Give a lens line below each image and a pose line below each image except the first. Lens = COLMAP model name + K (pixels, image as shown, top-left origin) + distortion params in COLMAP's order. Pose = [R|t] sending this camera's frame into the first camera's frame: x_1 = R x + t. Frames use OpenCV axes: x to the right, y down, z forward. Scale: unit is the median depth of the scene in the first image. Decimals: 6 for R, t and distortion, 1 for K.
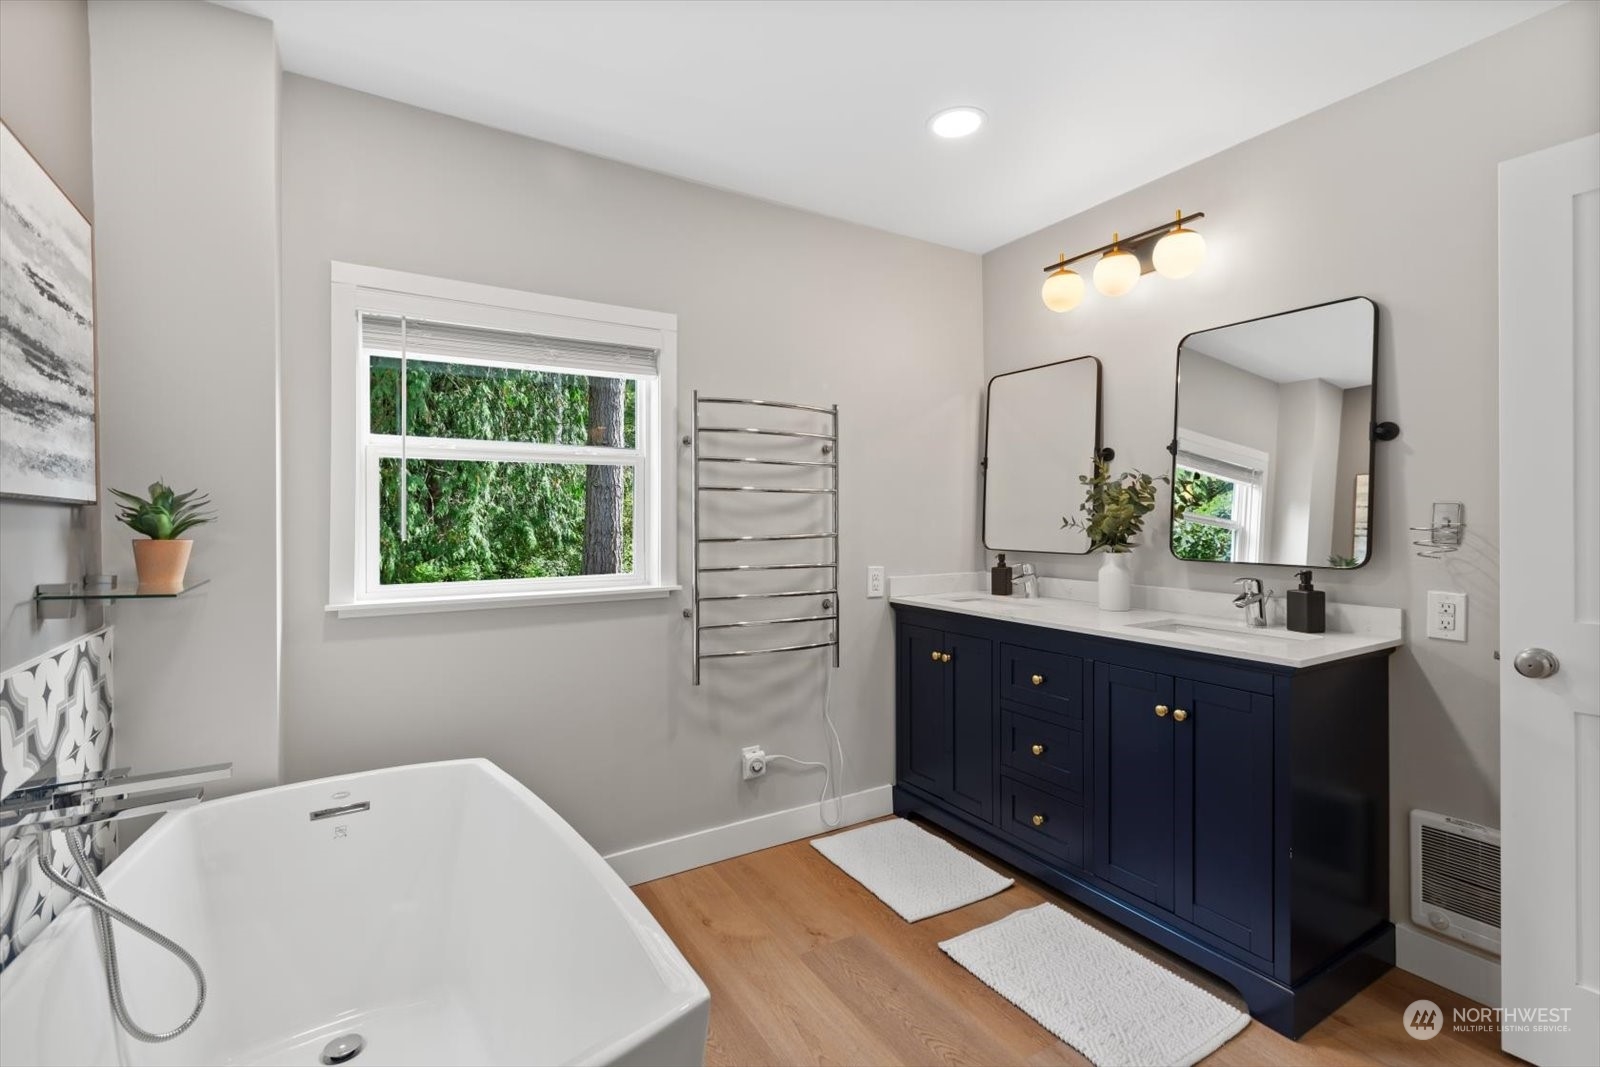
lens RADIAL K [[728.0, 0, 802.8], [0, 728.0, 525.3], [0, 0, 1]] dist [0.021786, 0.000076]
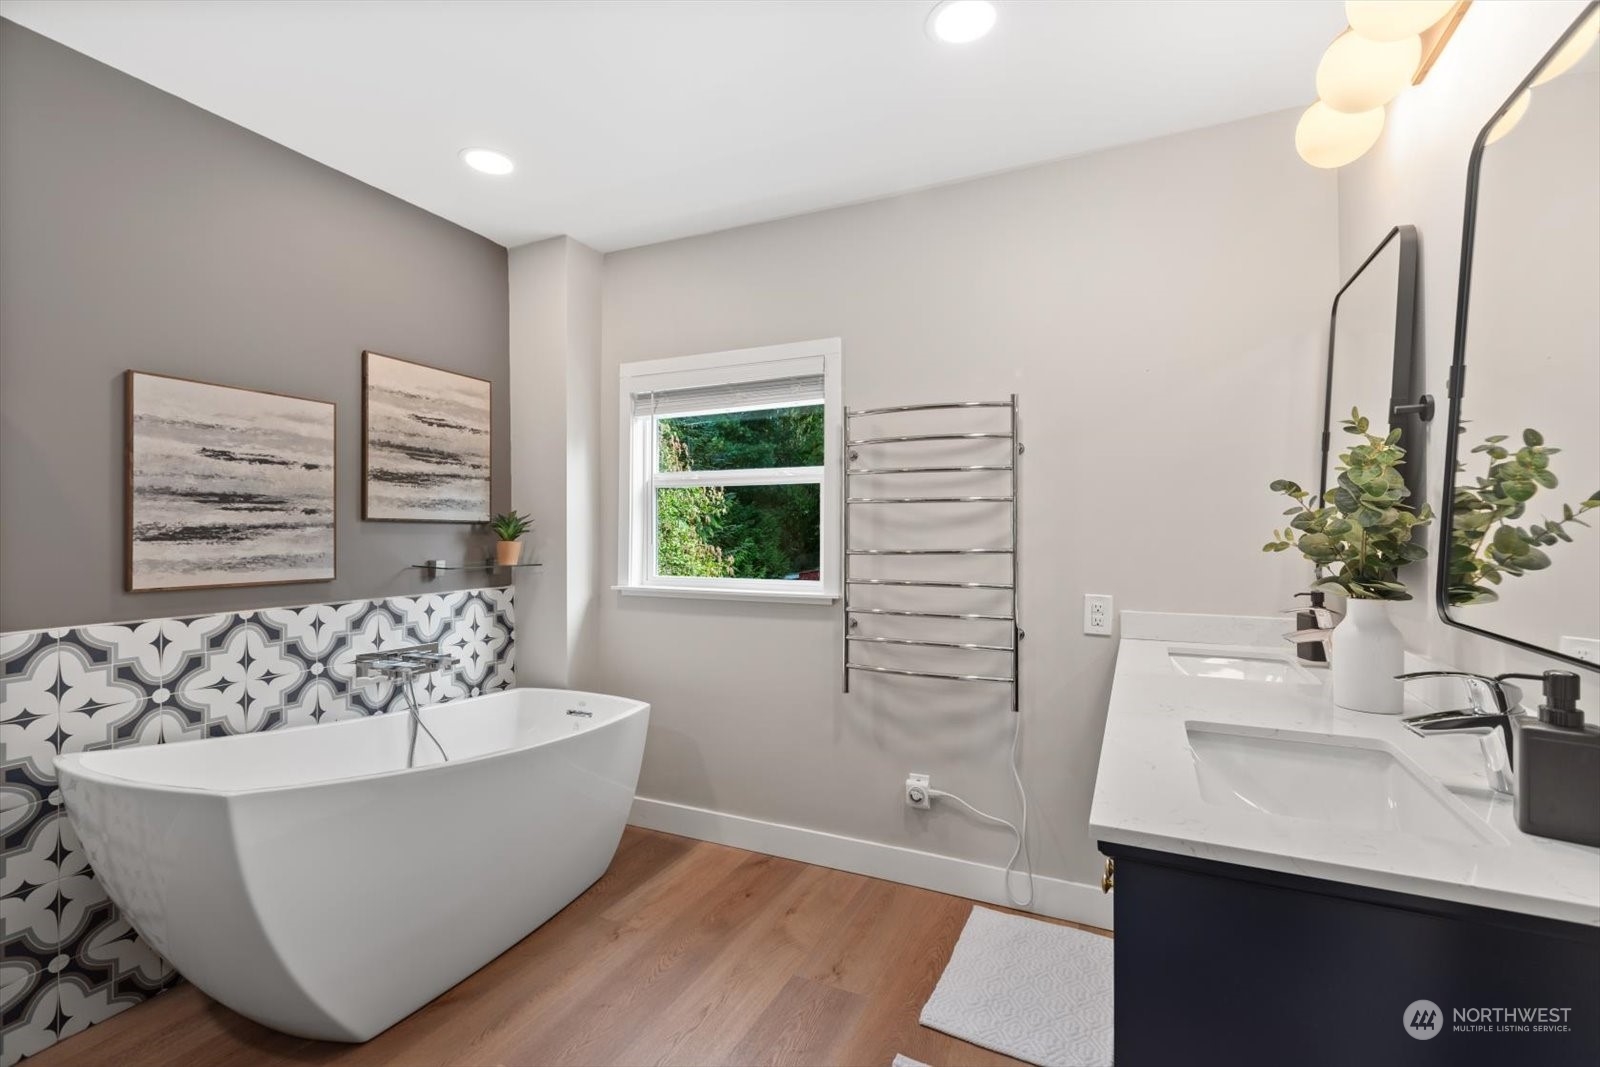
lens RADIAL K [[728.0, 0, 805.6], [0, 728.0, 534.0], [0, 0, 1]] dist [0.021786, 0.000076]
pose [[0.543389, 0.006659, -0.839455, 0.683166], [-0.010442, 0.999945, 0.001173, -0.005645], [0.839416, 0.008128, 0.543428, 0.390589]]
